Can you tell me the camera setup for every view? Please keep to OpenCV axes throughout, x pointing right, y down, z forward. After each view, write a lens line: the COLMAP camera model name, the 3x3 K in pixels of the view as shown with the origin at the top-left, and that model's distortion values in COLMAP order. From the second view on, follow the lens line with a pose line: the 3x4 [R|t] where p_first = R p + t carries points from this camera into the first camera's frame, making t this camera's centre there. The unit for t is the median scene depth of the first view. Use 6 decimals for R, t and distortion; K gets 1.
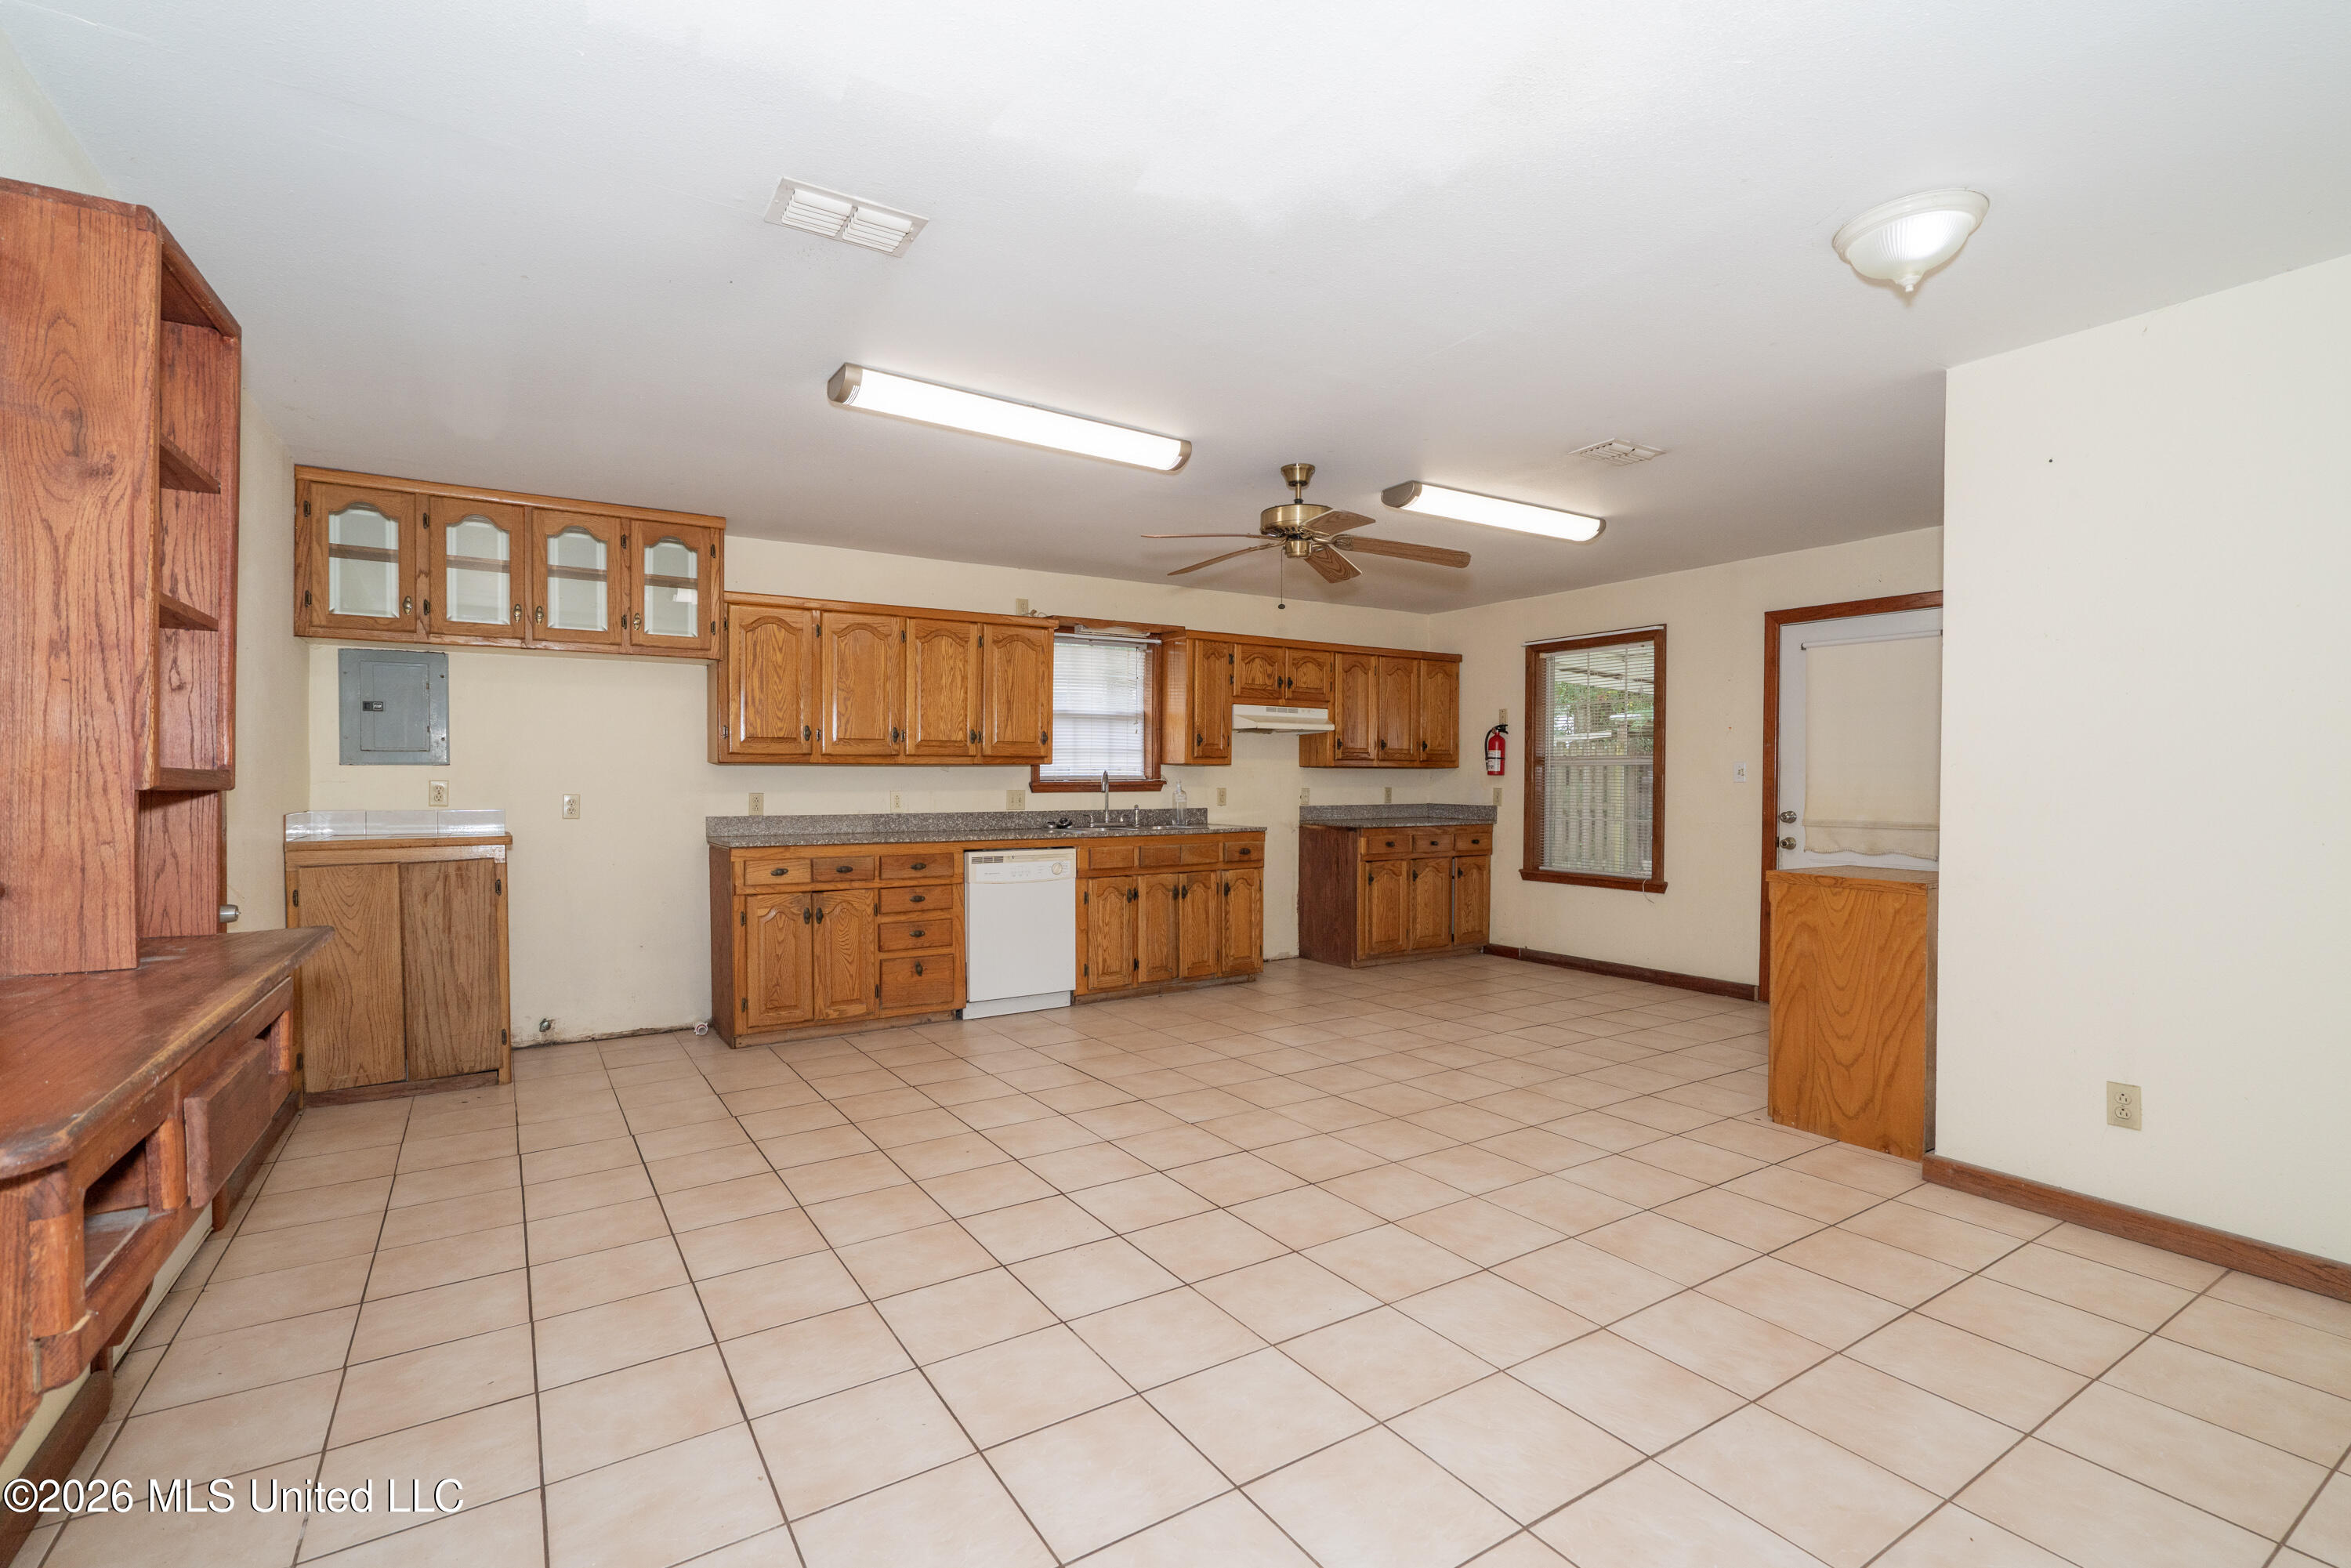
lens RADIAL K [[1067.5, 0, 1181.7], [0, 1067.5, 784.3], [0, 0, 1]] dist [-0.000432, 0.000638]
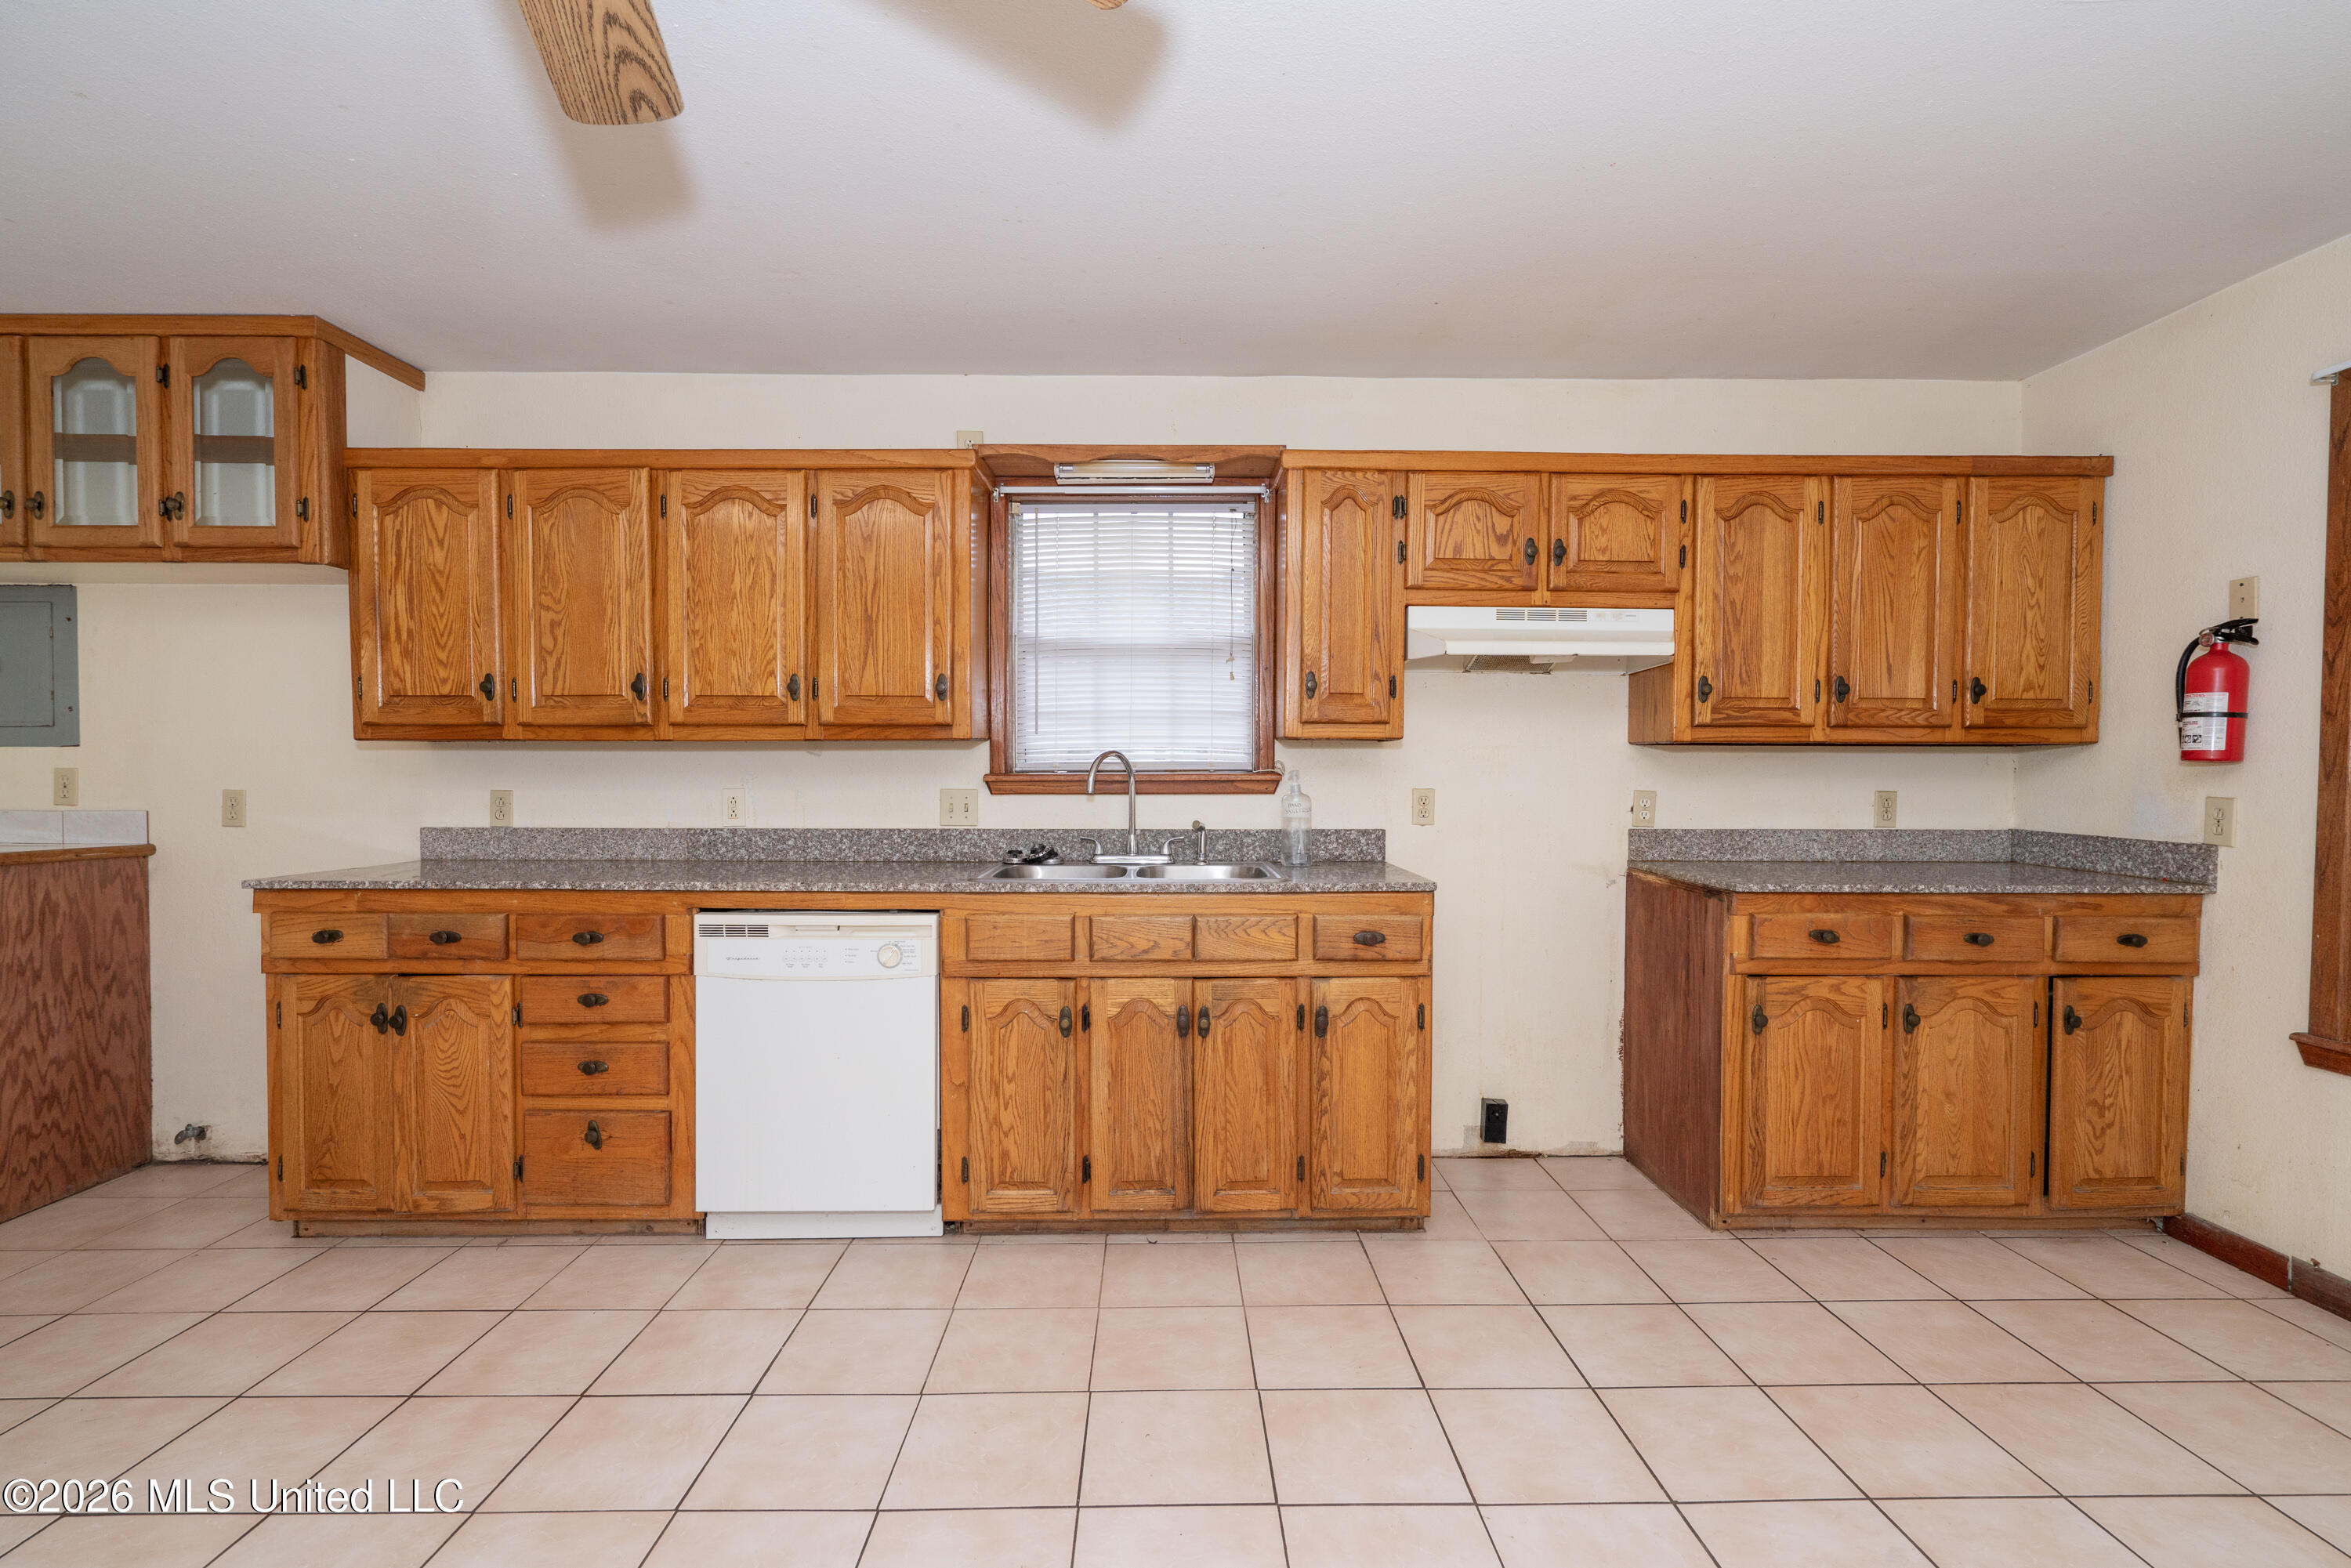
lens RADIAL K [[1067.5, 0, 1172.1], [0, 1067.5, 790.8], [0, 0, 1]] dist [-0.000432, 0.000638]
pose [[0.849260, 0.013036, -0.527814, 0.205432], [-0.005587, 0.999861, 0.015704, -0.002660], [0.527945, -0.010388, 0.849215, 0.558252]]
